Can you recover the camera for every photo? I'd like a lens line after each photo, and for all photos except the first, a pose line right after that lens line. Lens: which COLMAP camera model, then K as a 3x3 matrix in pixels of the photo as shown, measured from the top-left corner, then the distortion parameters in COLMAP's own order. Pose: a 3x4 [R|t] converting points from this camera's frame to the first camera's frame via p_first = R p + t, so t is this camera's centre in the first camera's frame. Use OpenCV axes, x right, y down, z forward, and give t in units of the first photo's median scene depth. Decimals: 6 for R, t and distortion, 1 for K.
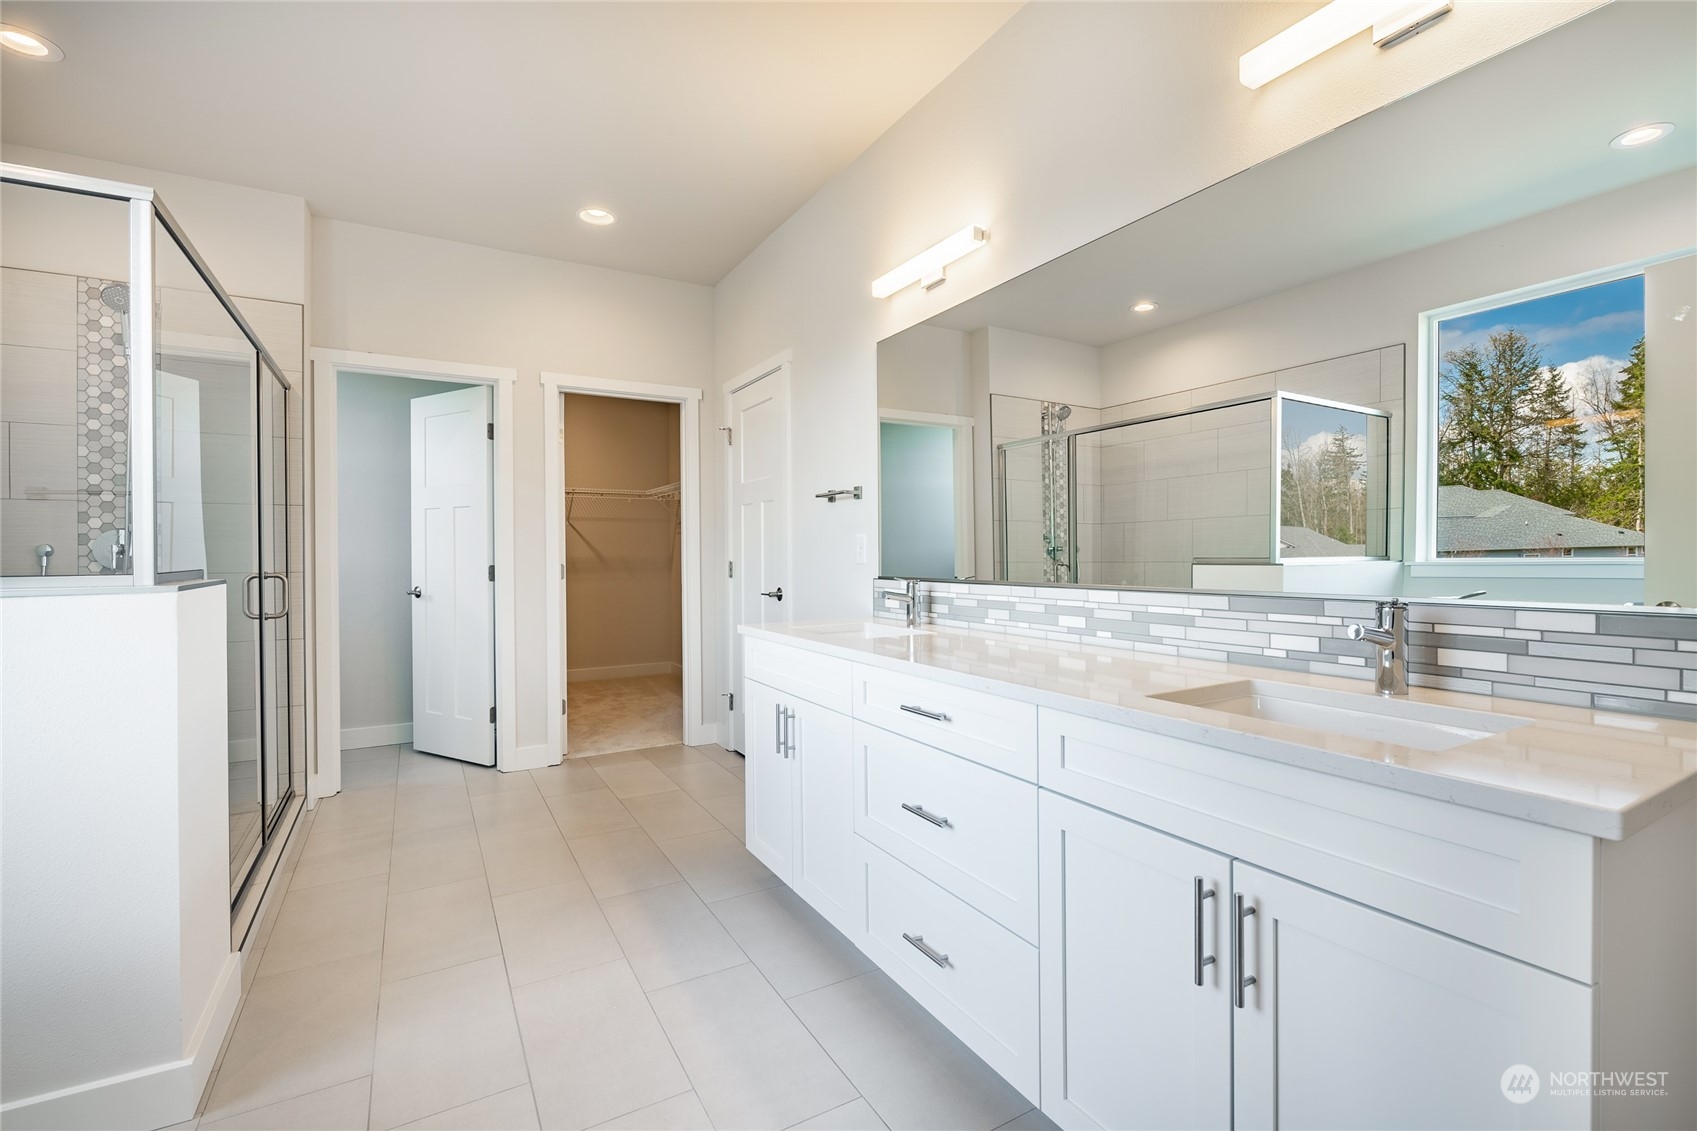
lens RADIAL K [[780.3, 0, 840.9], [0, 780.3, 559.6], [0, 0, 1]] dist [0.004029, 0.000340]
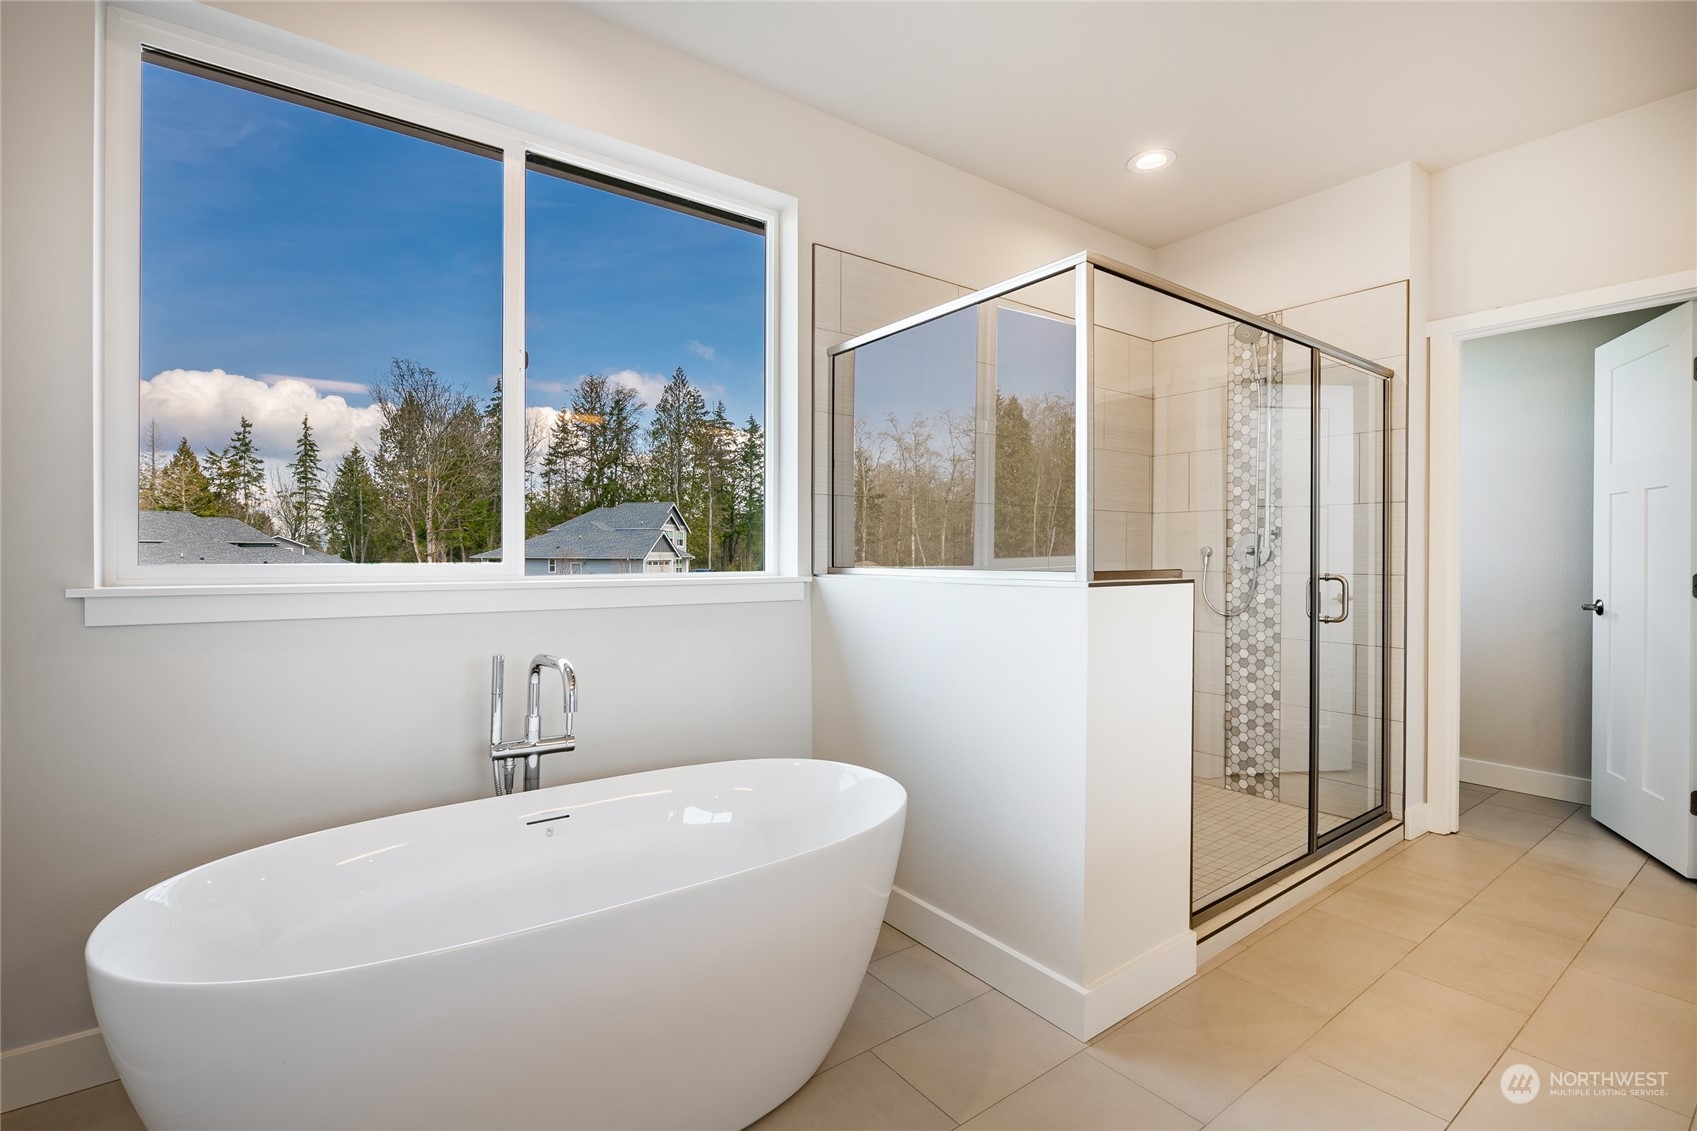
lens RADIAL K [[780.3, 0, 840.3], [0, 780.3, 560.5], [0, 0, 1]] dist [0.004029, 0.000340]
pose [[0.126426, 0.011813, -0.991906, 0.140436], [-0.009781, 0.999895, 0.010661, -0.004790], [0.991928, 0.008354, 0.126529, 0.257058]]
